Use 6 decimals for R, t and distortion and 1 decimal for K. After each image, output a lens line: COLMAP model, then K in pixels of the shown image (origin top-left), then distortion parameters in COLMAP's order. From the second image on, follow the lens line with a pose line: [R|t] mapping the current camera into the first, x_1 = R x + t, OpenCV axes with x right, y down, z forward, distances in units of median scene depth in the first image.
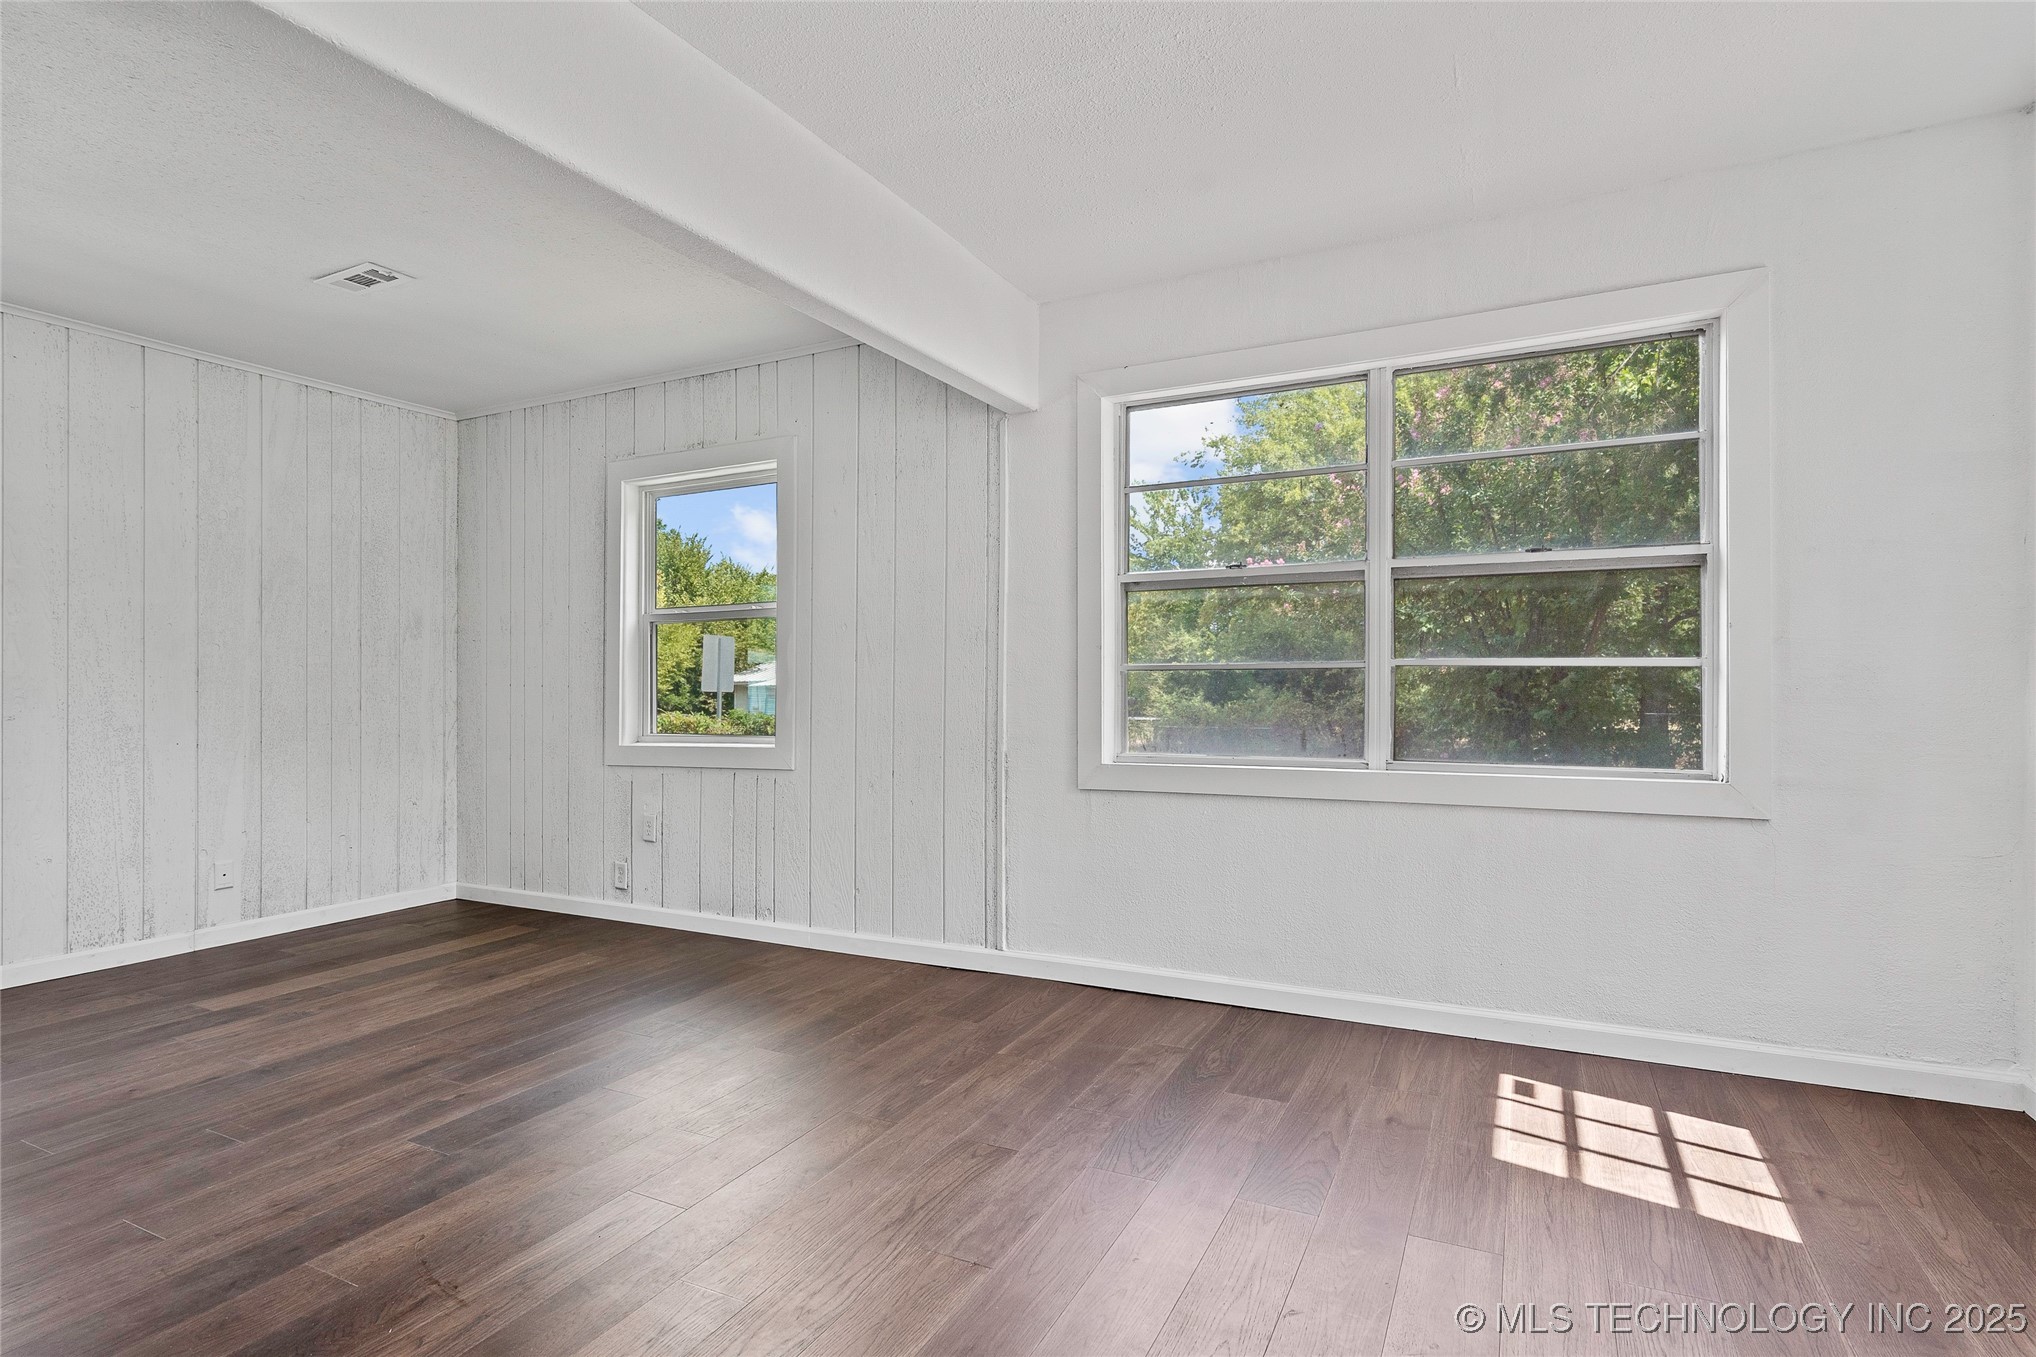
lens RADIAL K [[1002.7, 0, 1018.0], [0, 1002.7, 678.5], [0, 0, 1]] dist [-0.015224, 0.000506]
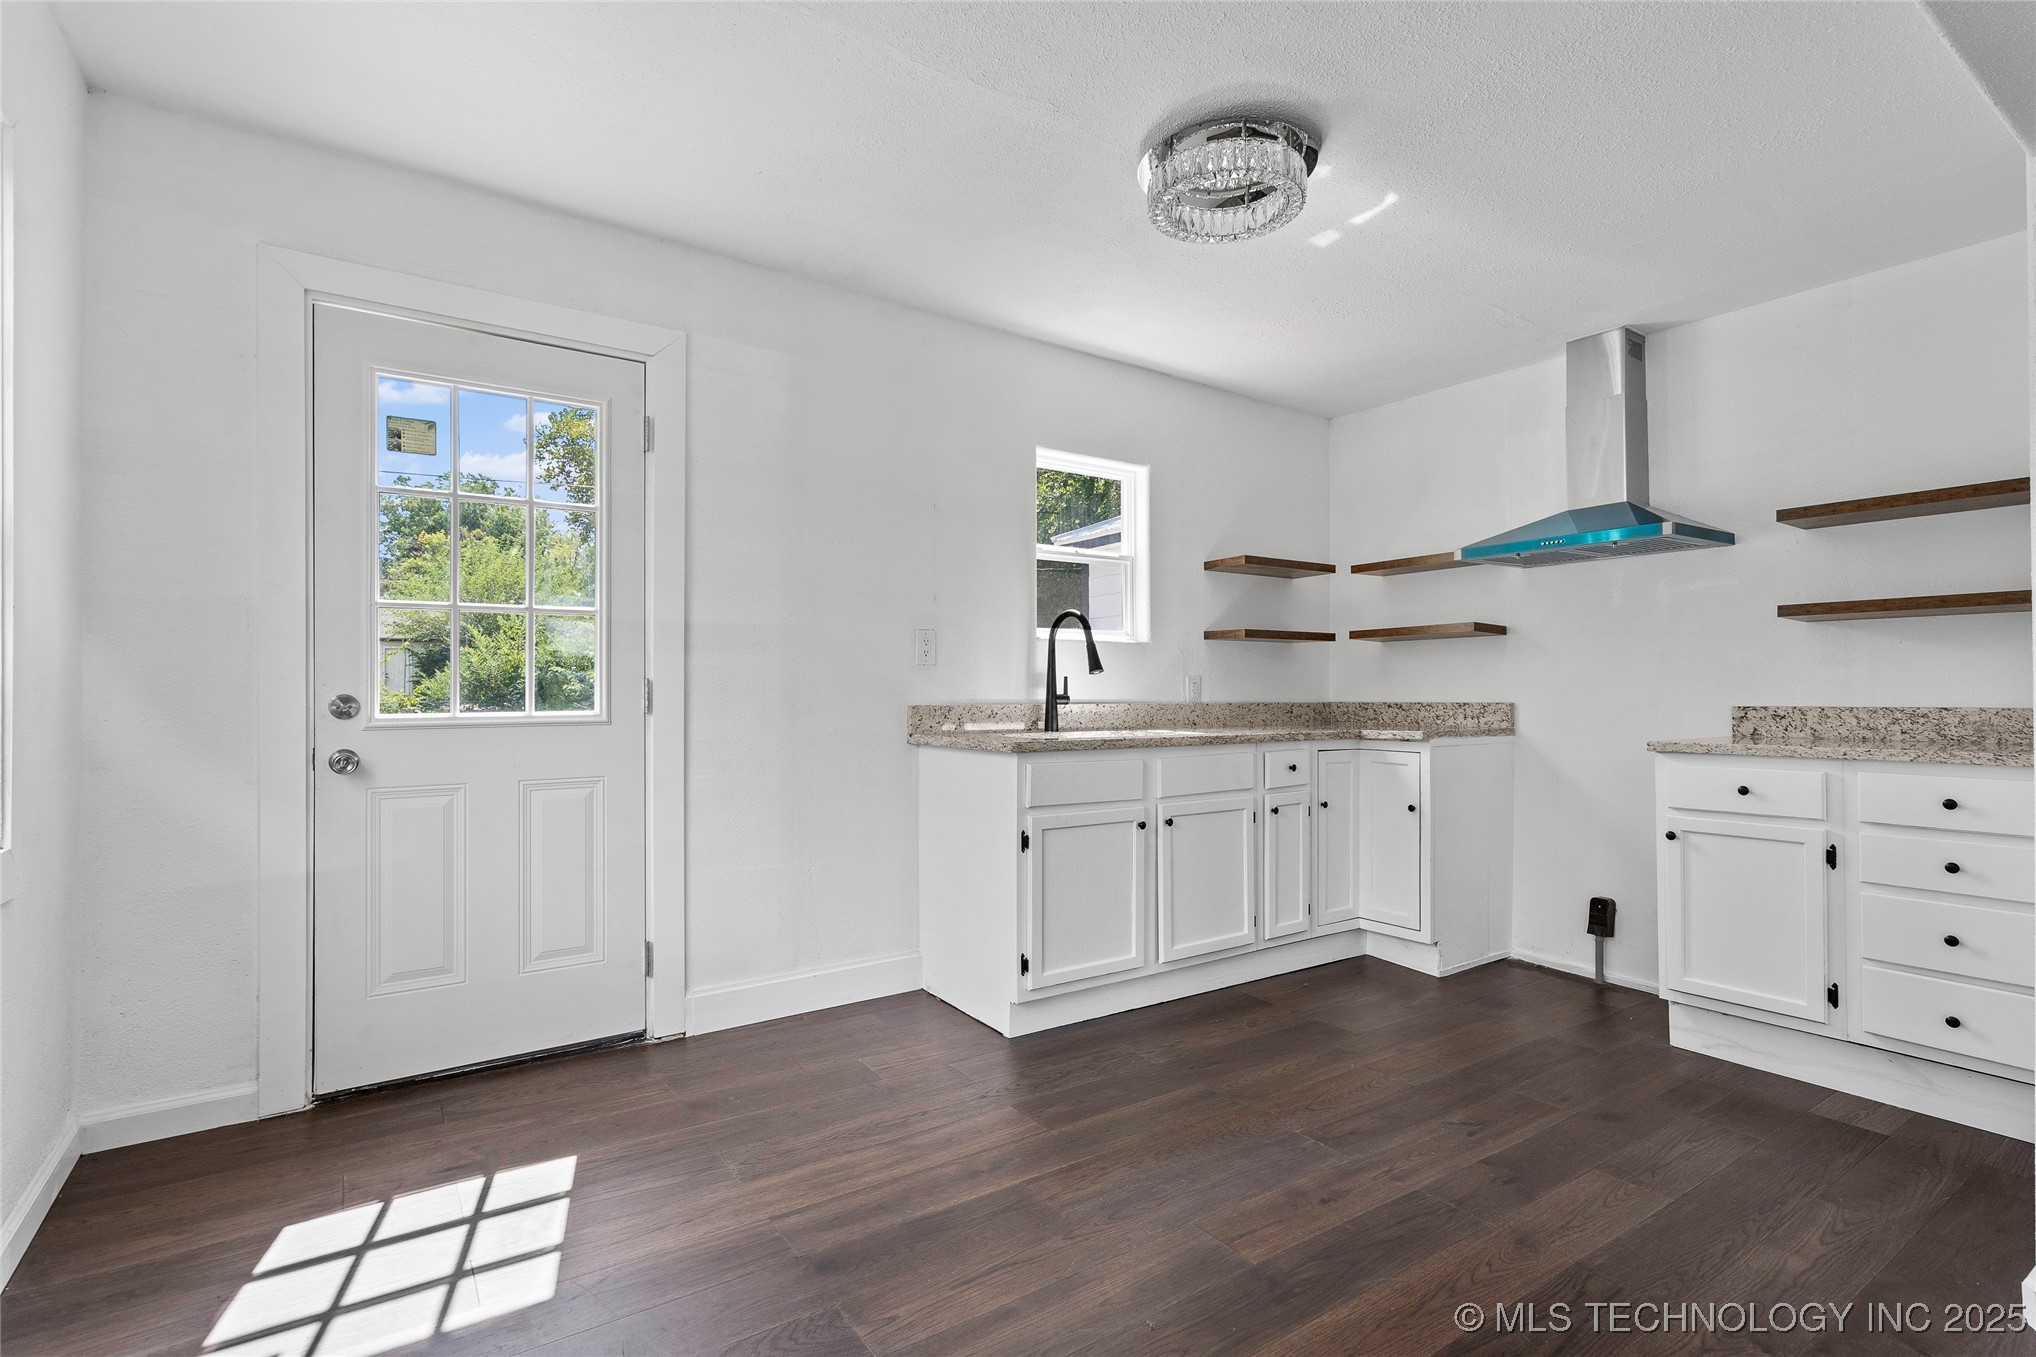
lens RADIAL K [[966.5, 0, 1015.2], [0, 966.5, 681.6], [0, 0, 1]] dist [0.001172, 0.000516]
pose [[-0.870810, 0.005190, 0.491592, -0.122870], [-0.002453, 0.999886, -0.014901, 0.002018], [-0.491613, -0.014182, -0.870698, 0.827441]]
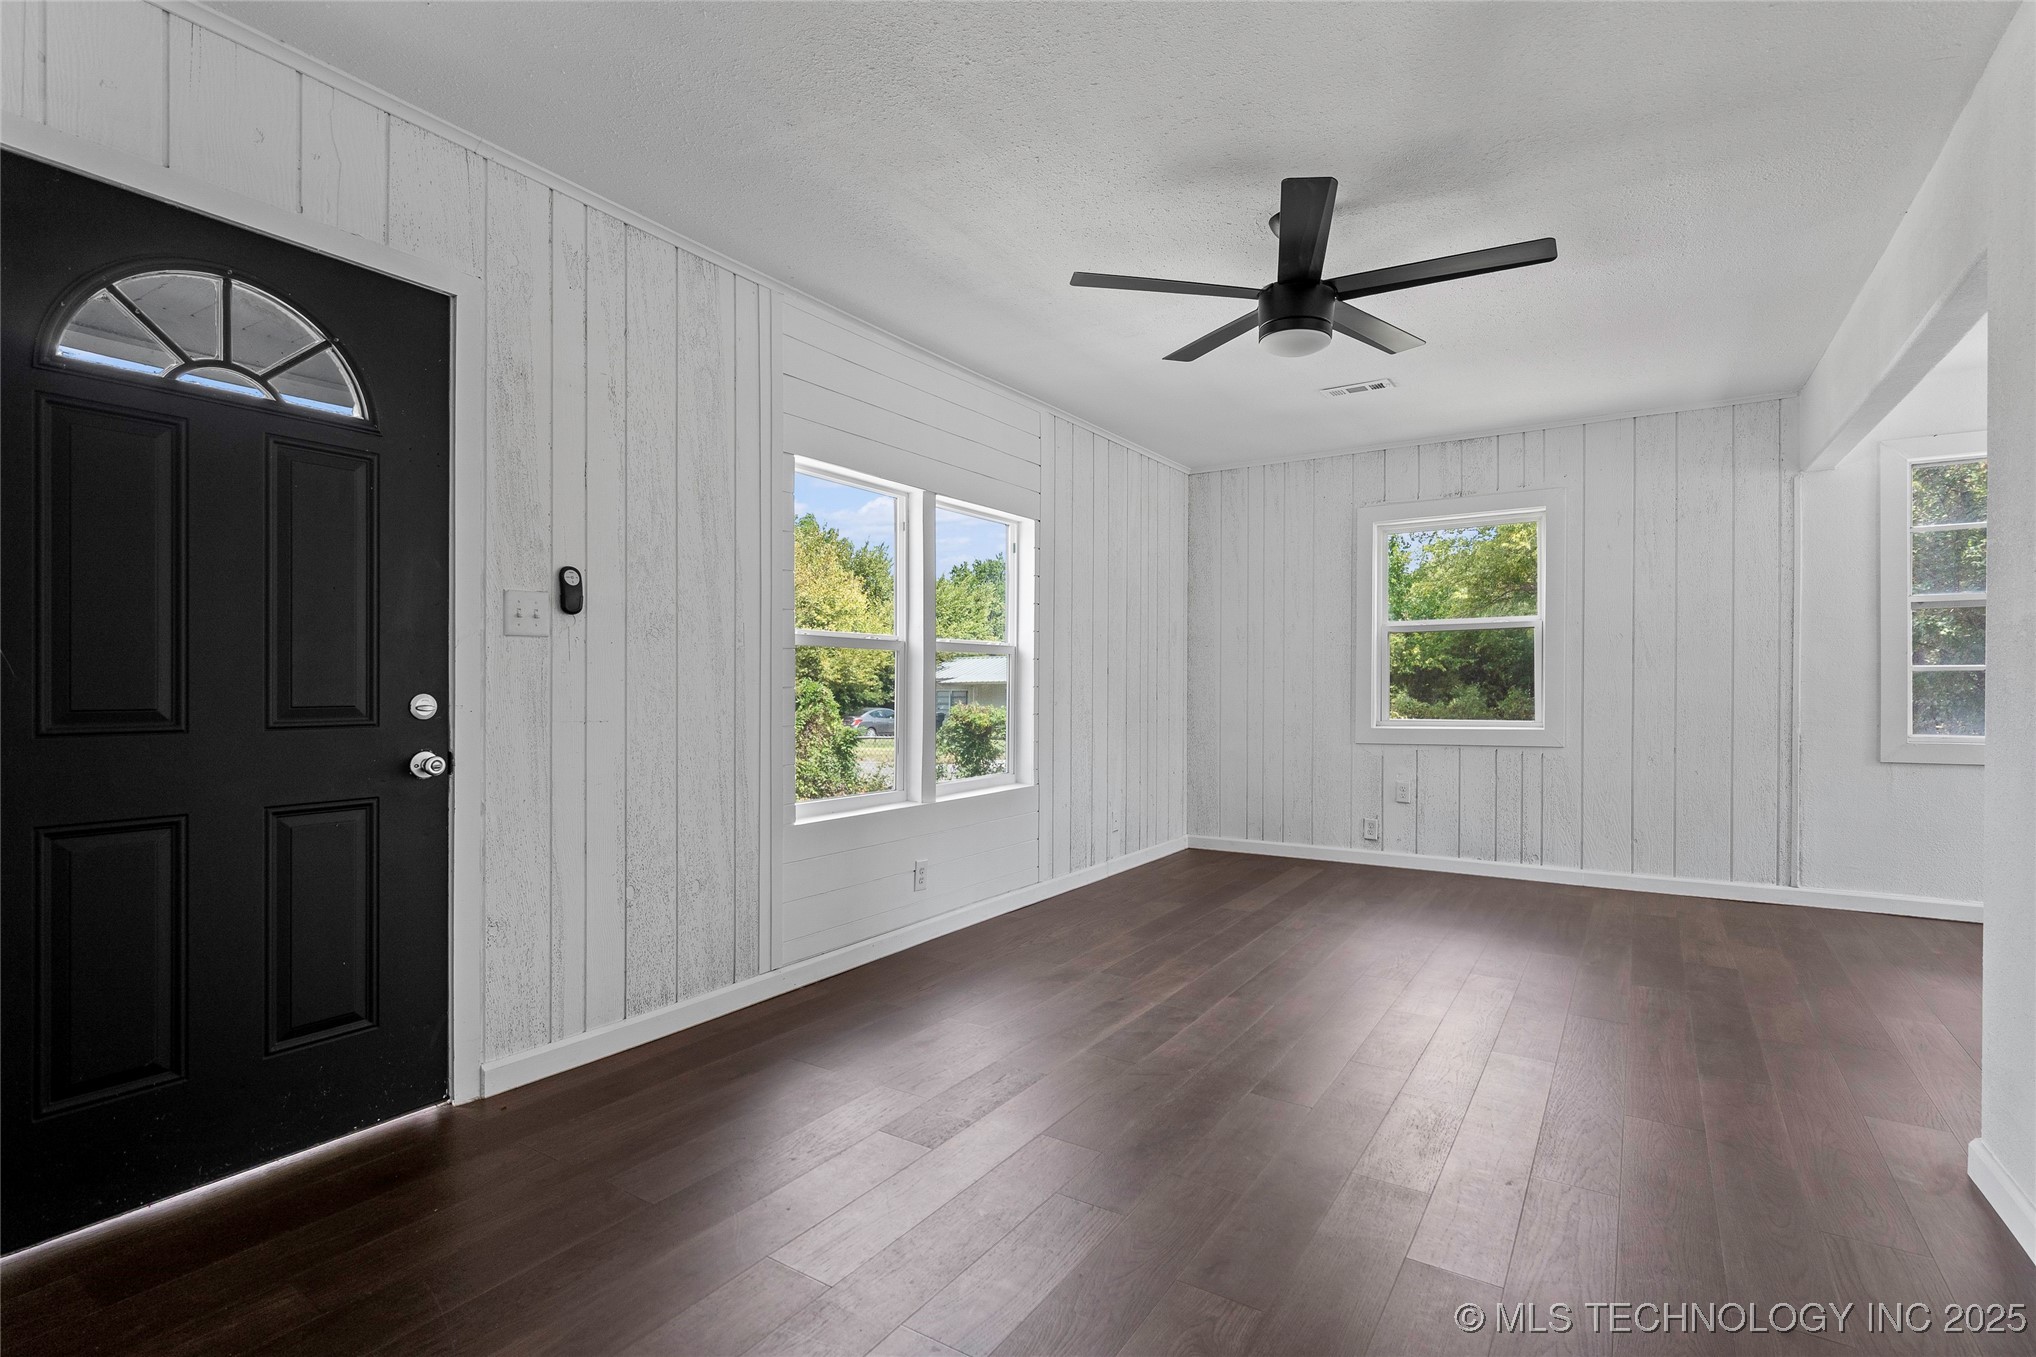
lens RADIAL K [[966.5, 0, 1015.2], [0, 966.5, 681.6], [0, 0, 1]] dist [0.001172, 0.000516]
pose [[0.992747, 0.002410, -0.120199, -0.788135], [-0.001723, 0.999982, 0.005822, 0.000409], [0.120211, -0.005573, 0.992733, -0.326694]]
